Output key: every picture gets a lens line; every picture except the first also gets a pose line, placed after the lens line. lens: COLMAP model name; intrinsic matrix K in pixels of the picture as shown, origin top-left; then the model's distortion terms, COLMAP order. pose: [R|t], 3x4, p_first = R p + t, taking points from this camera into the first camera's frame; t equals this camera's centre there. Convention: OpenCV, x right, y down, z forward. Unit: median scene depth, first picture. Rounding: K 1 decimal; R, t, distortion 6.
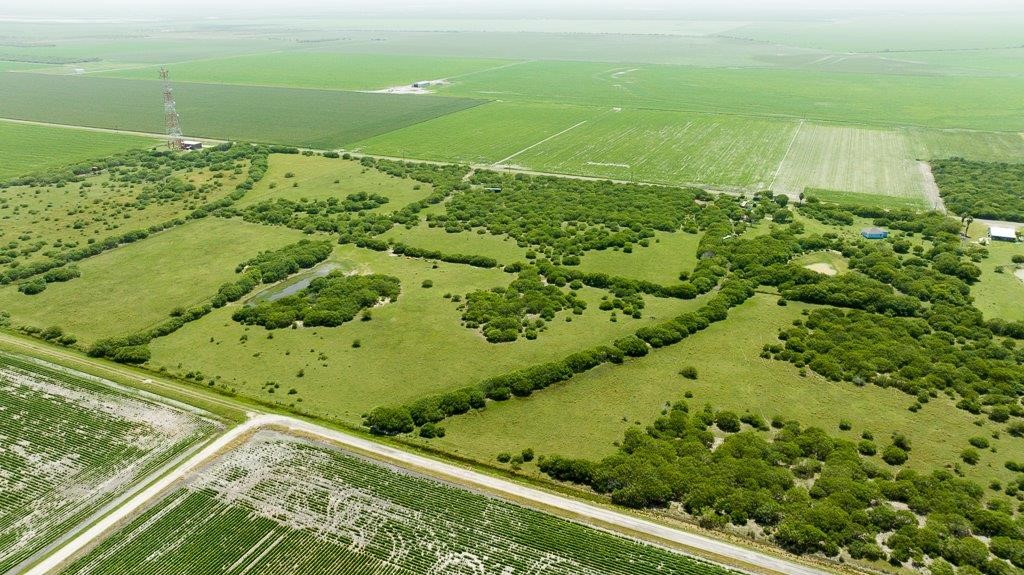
lens RADIAL K [[719.6, 0, 512.1], [0, 719.6, 284.4], [0, 0, 1]] dist [-0.020689, 0.008738]
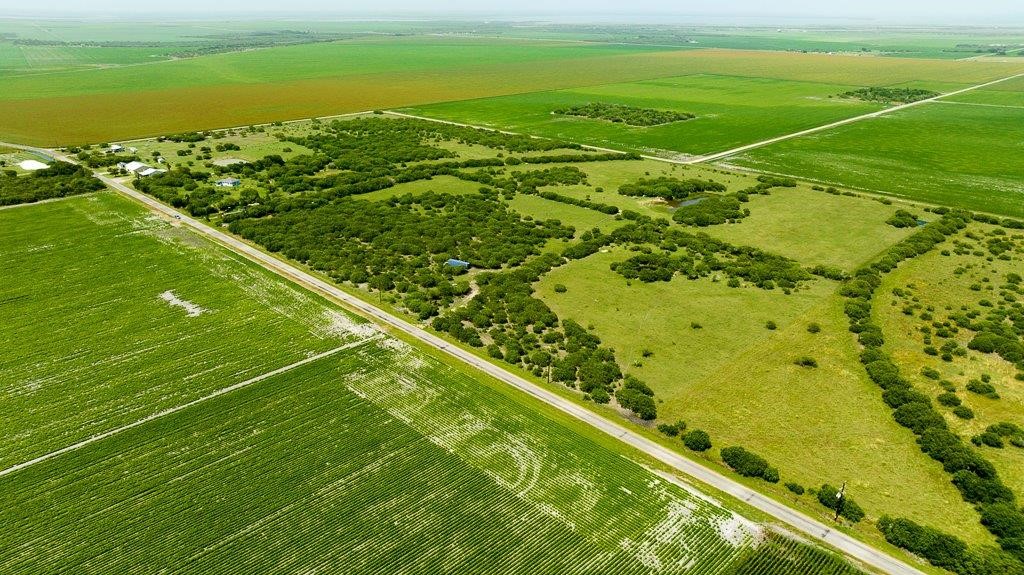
lens RADIAL K [[719.2, 0, 513.0], [0, 719.2, 287.2], [0, 0, 1]] dist [-0.004500, 0.000067]
pose [[-0.938153, -0.128142, 0.321635, -0.403136], [0.130111, 0.730403, 0.670509, -0.768177], [-0.320844, 0.670889, -0.668557, 1.960269]]
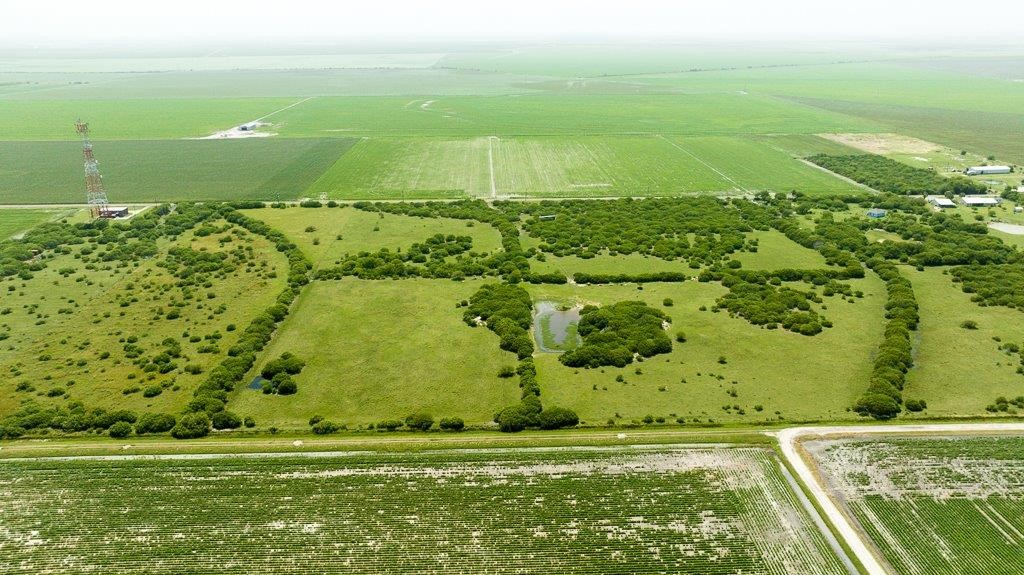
lens RADIAL K [[719.6, 0, 511.7], [0, 719.6, 290.9], [0, 0, 1]] dist [-0.020689, 0.008738]
pose [[0.894048, -0.156060, 0.419908, -0.691960], [0.170526, 0.985348, 0.003131, -0.053972], [-0.414244, 0.068806, 0.907561, 0.135302]]
